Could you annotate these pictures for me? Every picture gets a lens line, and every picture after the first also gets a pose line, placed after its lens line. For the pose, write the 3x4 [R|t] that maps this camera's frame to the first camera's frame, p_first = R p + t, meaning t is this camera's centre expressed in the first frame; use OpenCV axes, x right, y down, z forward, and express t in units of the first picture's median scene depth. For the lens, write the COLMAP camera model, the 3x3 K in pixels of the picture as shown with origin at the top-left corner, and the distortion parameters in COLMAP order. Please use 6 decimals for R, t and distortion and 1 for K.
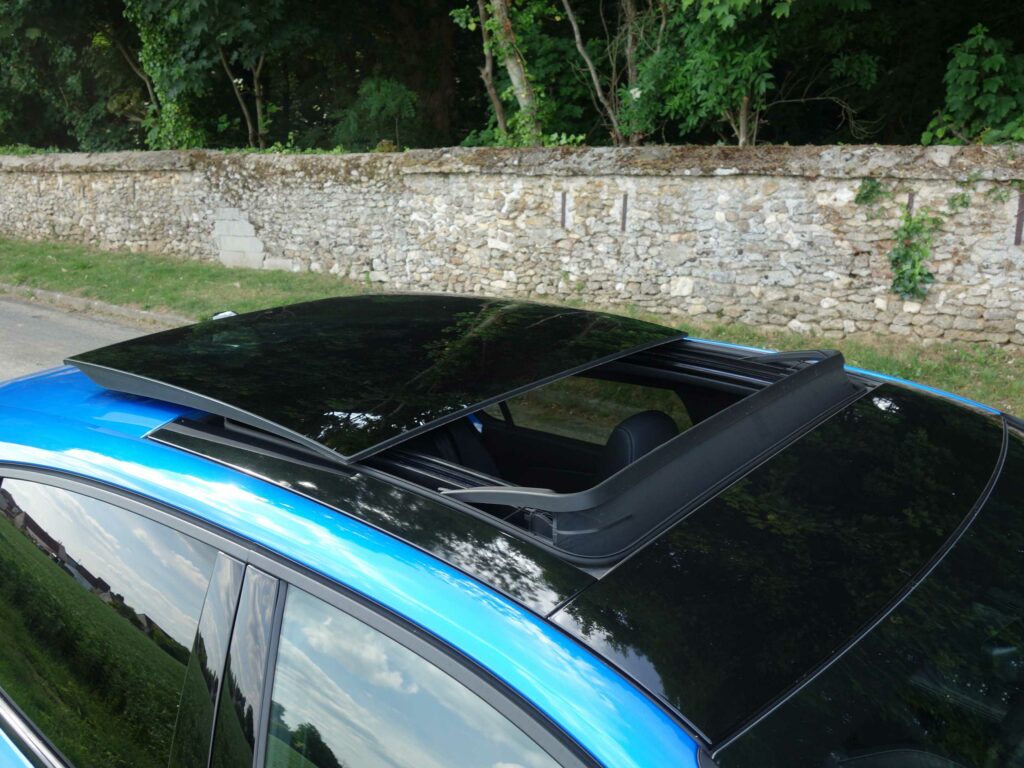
lens RADIAL K [[907.2, 0, 512.0], [0, 907.2, 384.0], [0, 0, 1]] dist [0.002063, -0.001628]
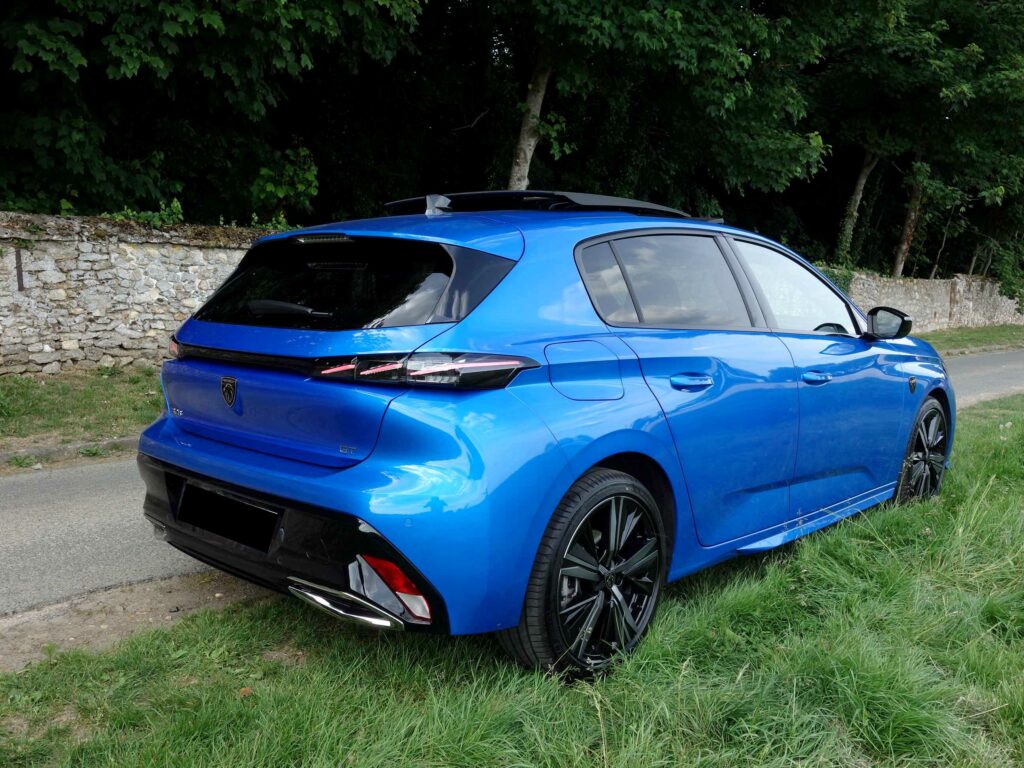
lens RADIAL K [[899.4, 0, 512.0], [0, 899.4, 384.0], [0, 0, 1]] dist [0.044811, -0.096429]
pose [[0.062330, -0.077119, 0.995072, -0.527510], [0.241855, 0.968461, 0.059908, 0.047374], [-0.968308, 0.236929, 0.079016, 0.241169]]
